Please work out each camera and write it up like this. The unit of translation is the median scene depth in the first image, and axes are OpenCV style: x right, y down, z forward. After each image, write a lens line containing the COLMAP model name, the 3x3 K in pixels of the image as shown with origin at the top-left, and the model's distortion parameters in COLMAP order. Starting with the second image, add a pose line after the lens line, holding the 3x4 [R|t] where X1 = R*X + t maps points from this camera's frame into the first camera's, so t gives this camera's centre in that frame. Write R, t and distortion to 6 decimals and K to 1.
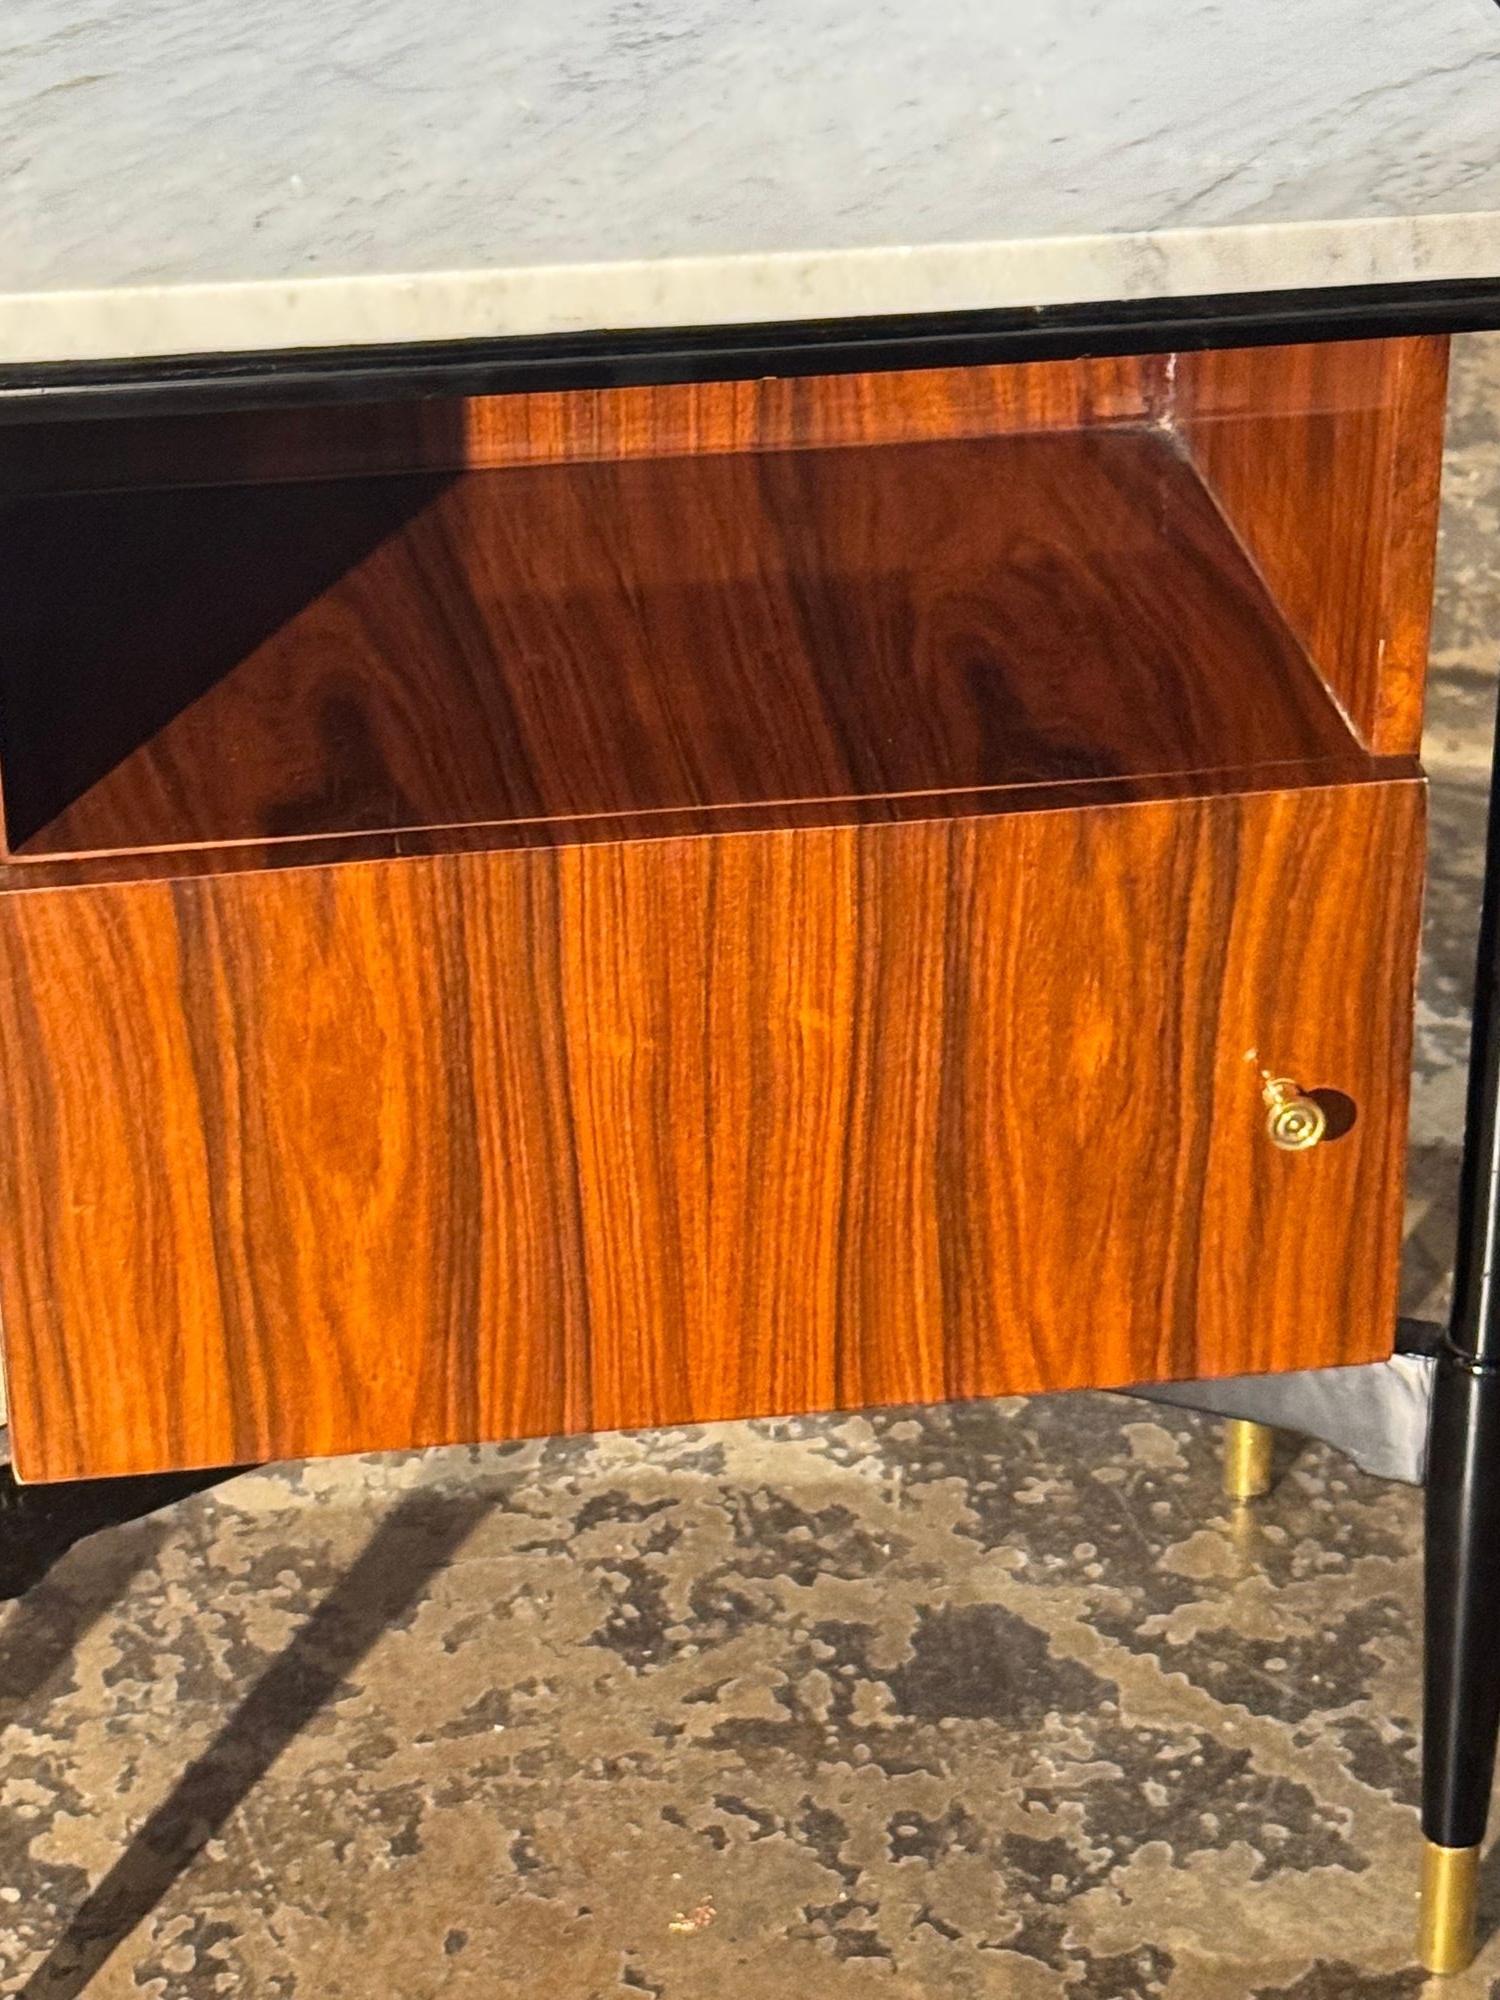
lens RADIAL K [[5074.5, 0, 692.4], [0, 5074.5, 990.3], [0, 0, 1]] dist [0.139047, 0.000000]
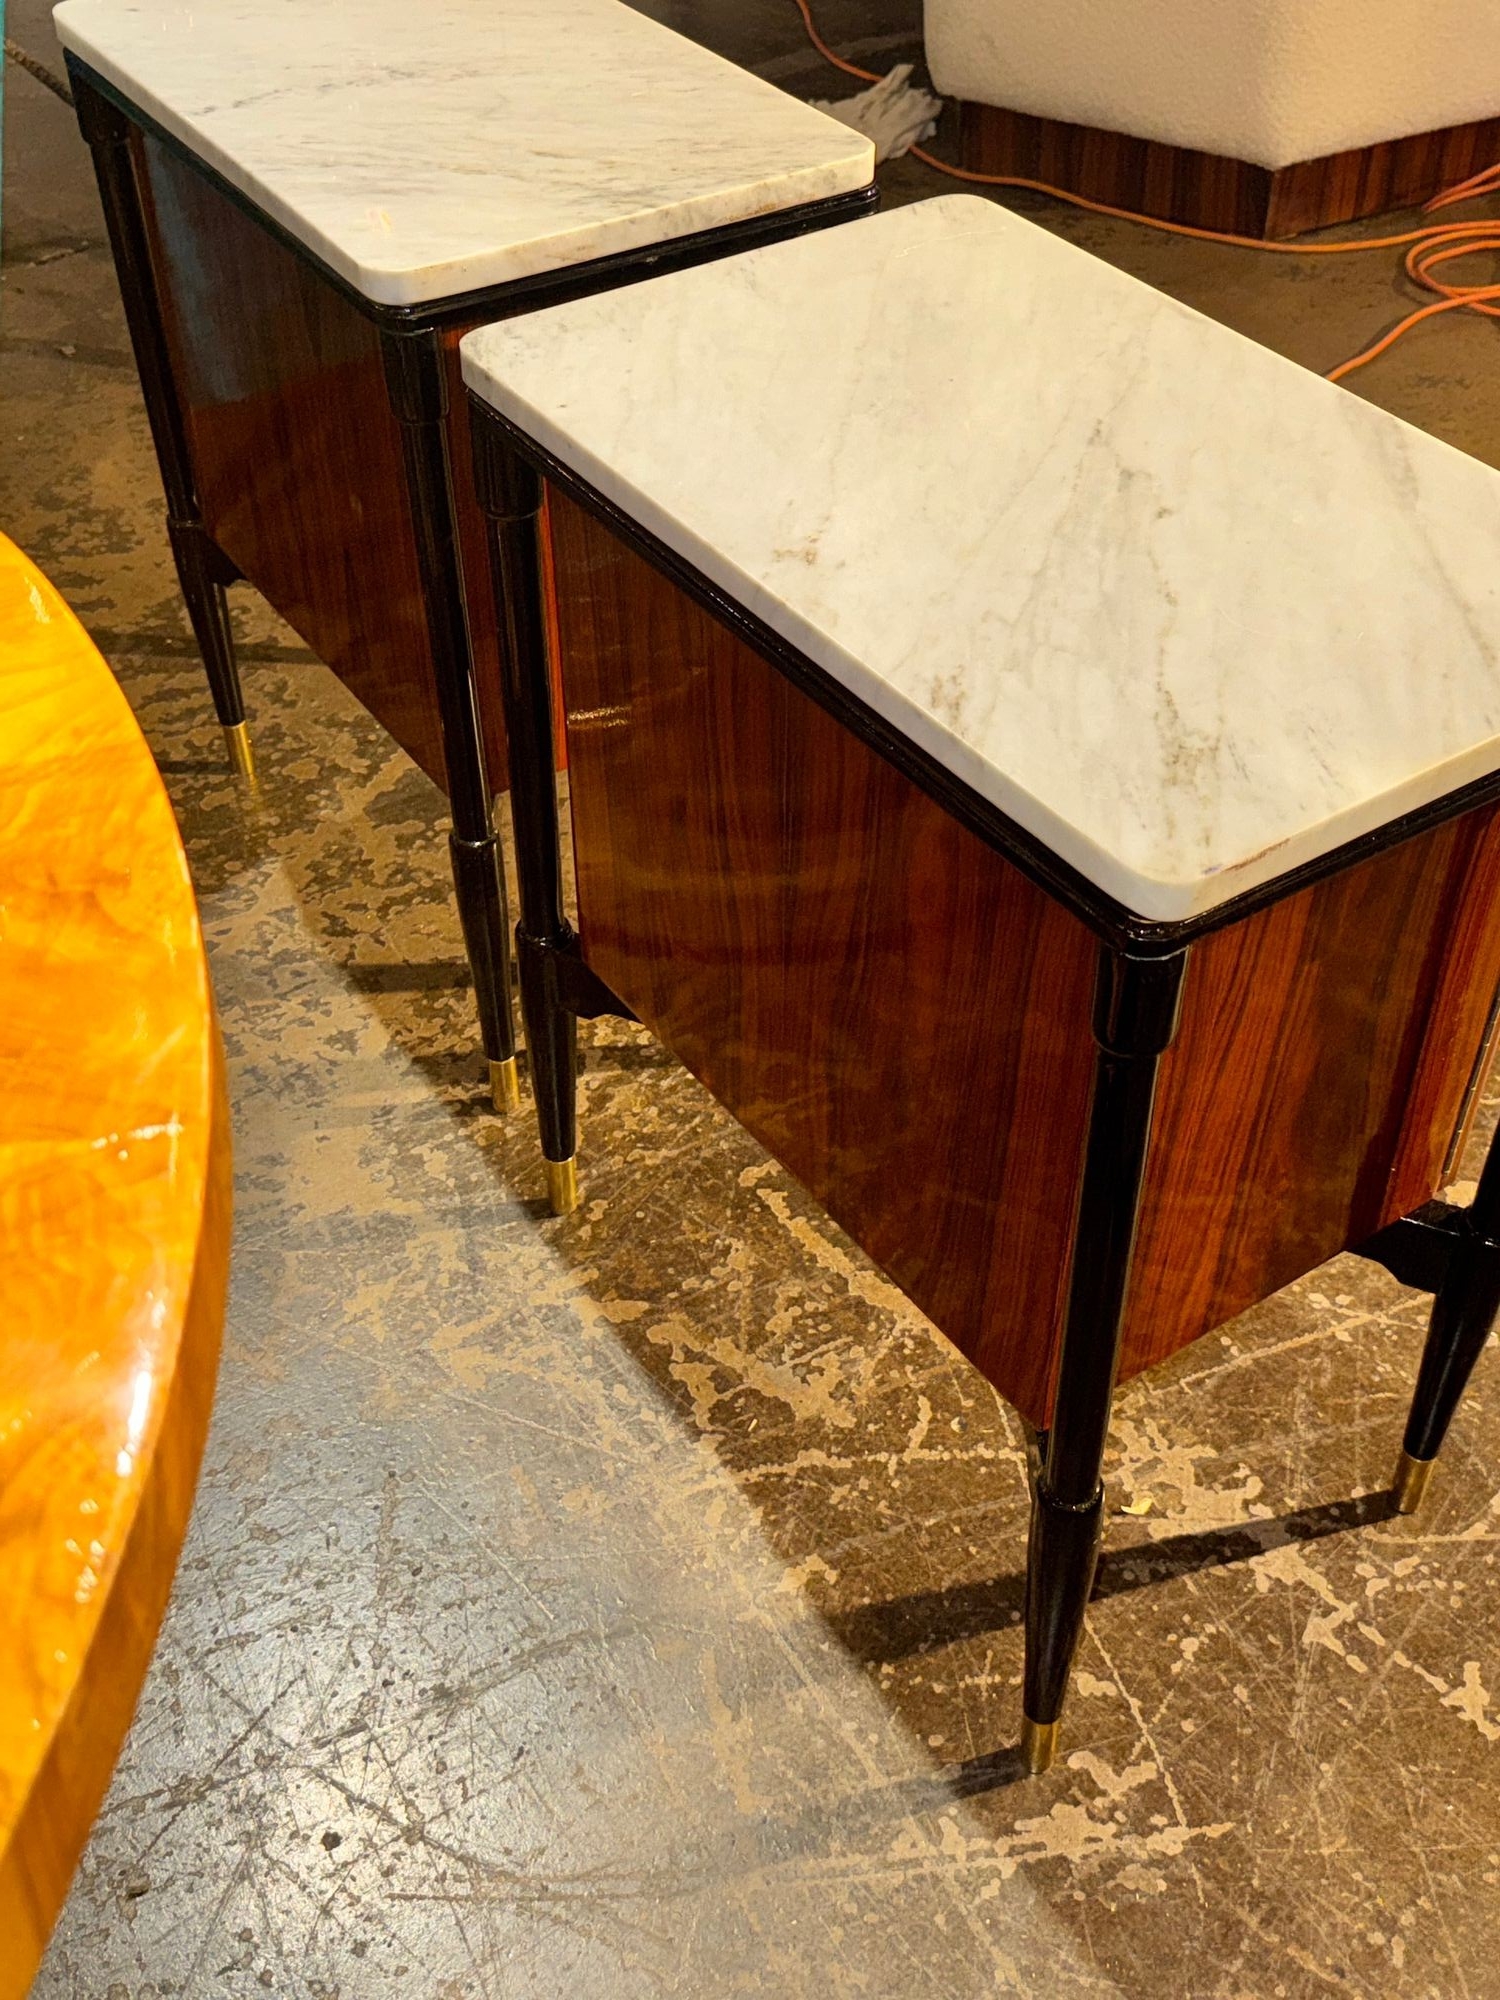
lens RADIAL K [[2208.0, 0, 744.1], [0, 2208.0, 982.4], [0, 0, 1]] dist [0.098360, 0.000000]
pose [[-0.407590, -0.585981, 0.700355, -0.814776], [0.452948, 0.536219, 0.712255, -0.507134], [-0.792912, 0.607532, 0.046861, 0.943606]]
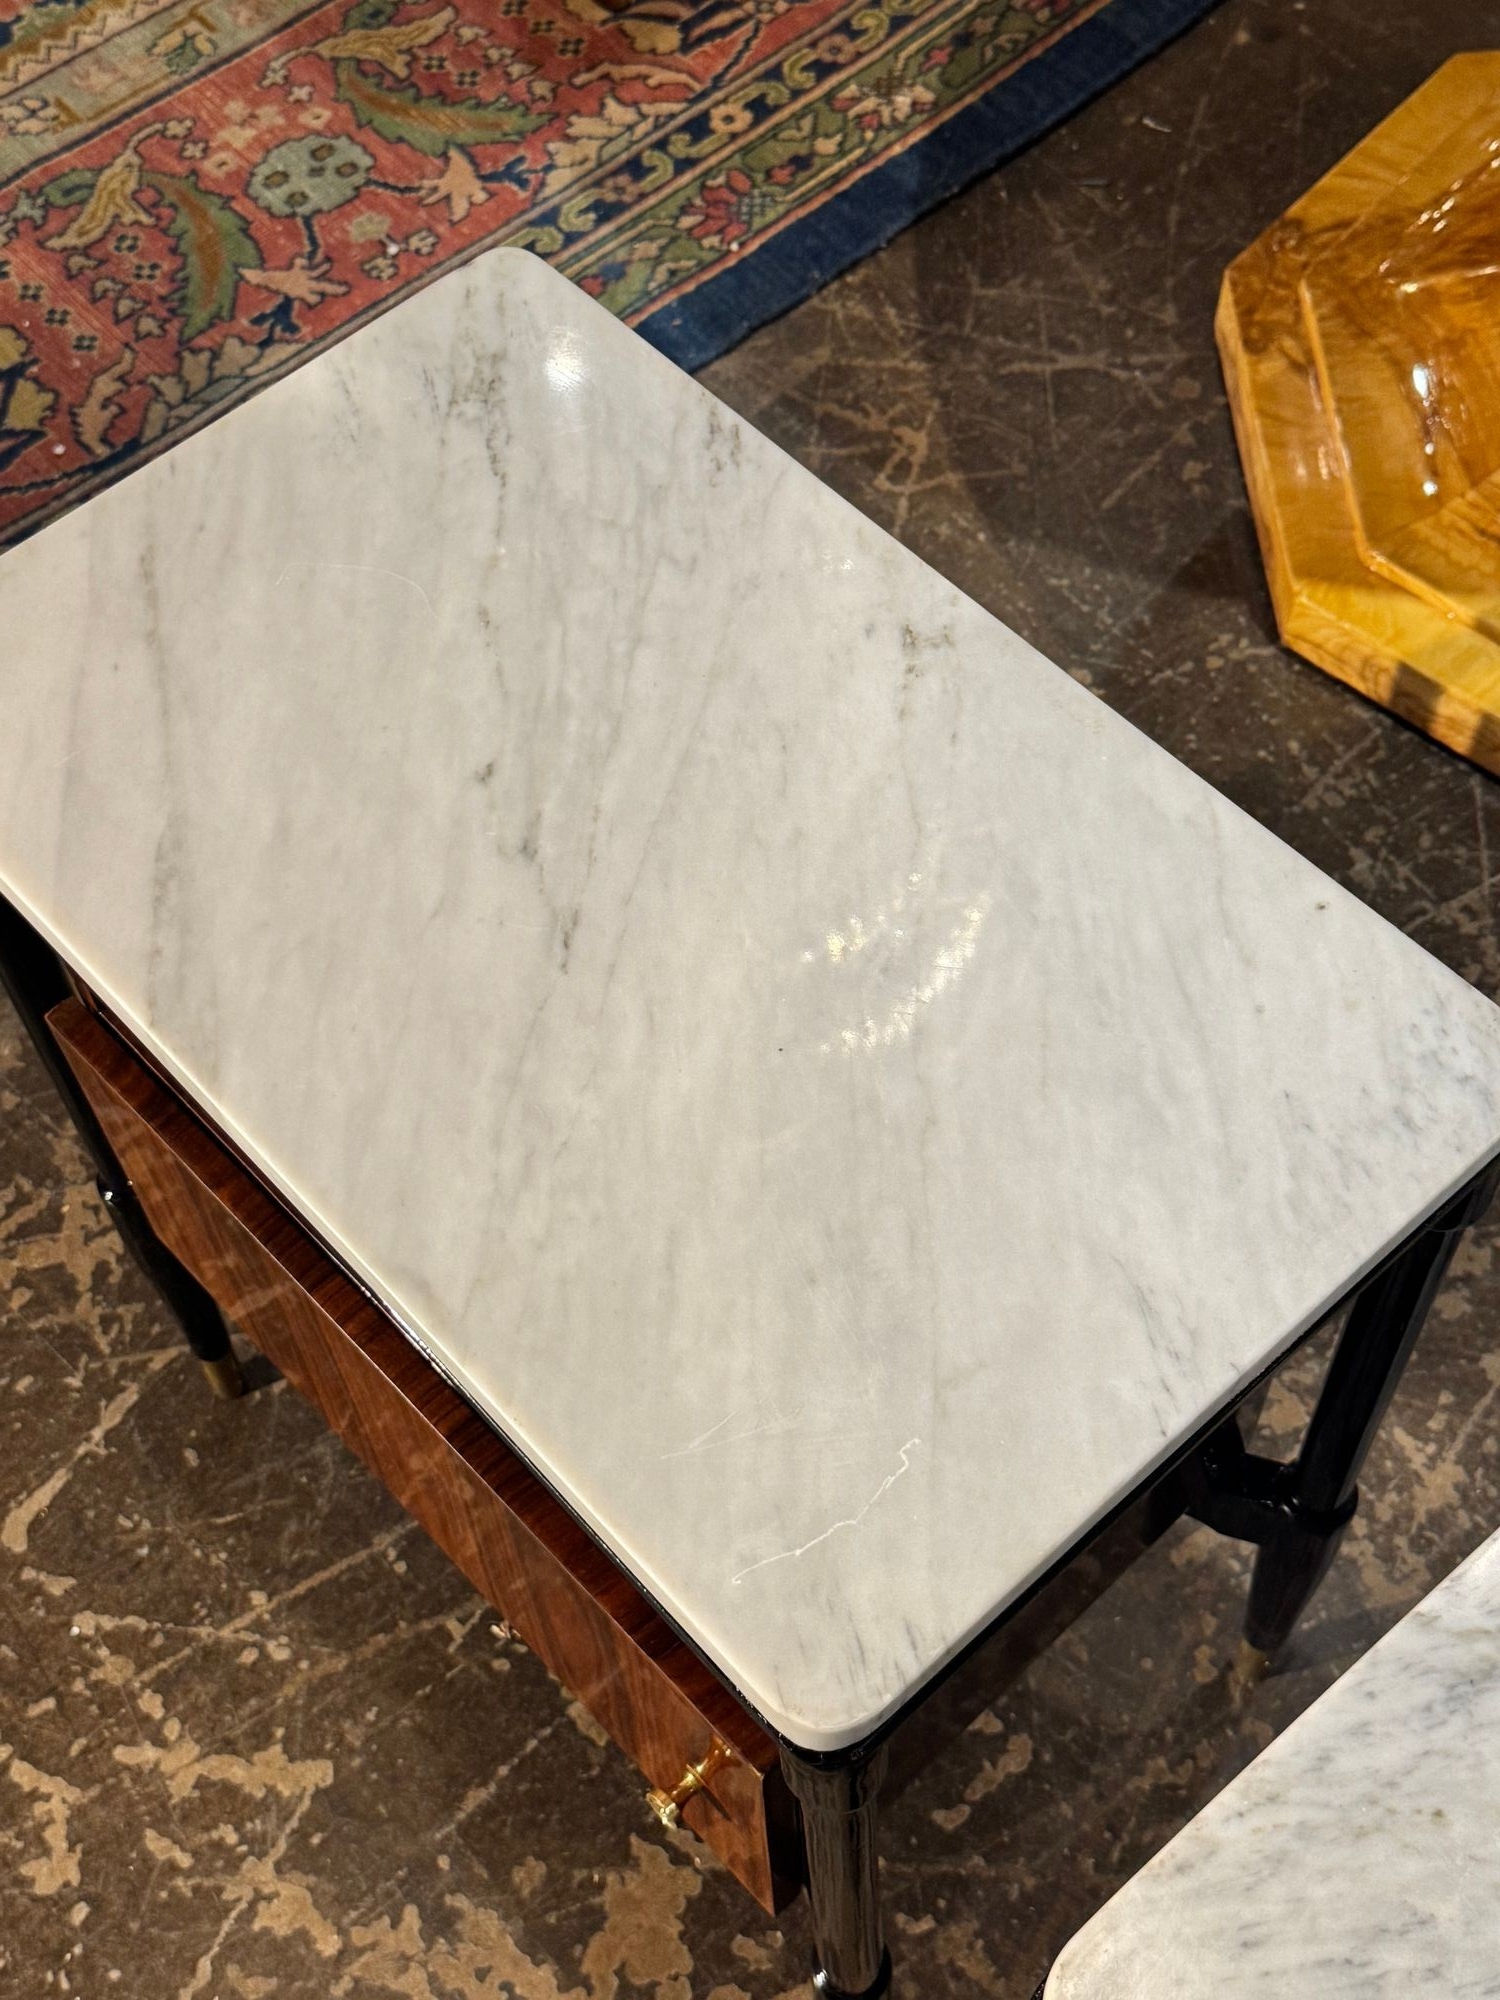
lens RADIAL K [[2649.5, 0, 776.2], [0, 2649.5, 985.7], [0, 0, 1]] dist [0.108947, 0.000000]
pose [[0.542543, 0.720311, -0.432202, -0.100761], [-0.396654, 0.673212, 0.624061, -0.447806], [0.740481, -0.167145, 0.650961, 0.502909]]
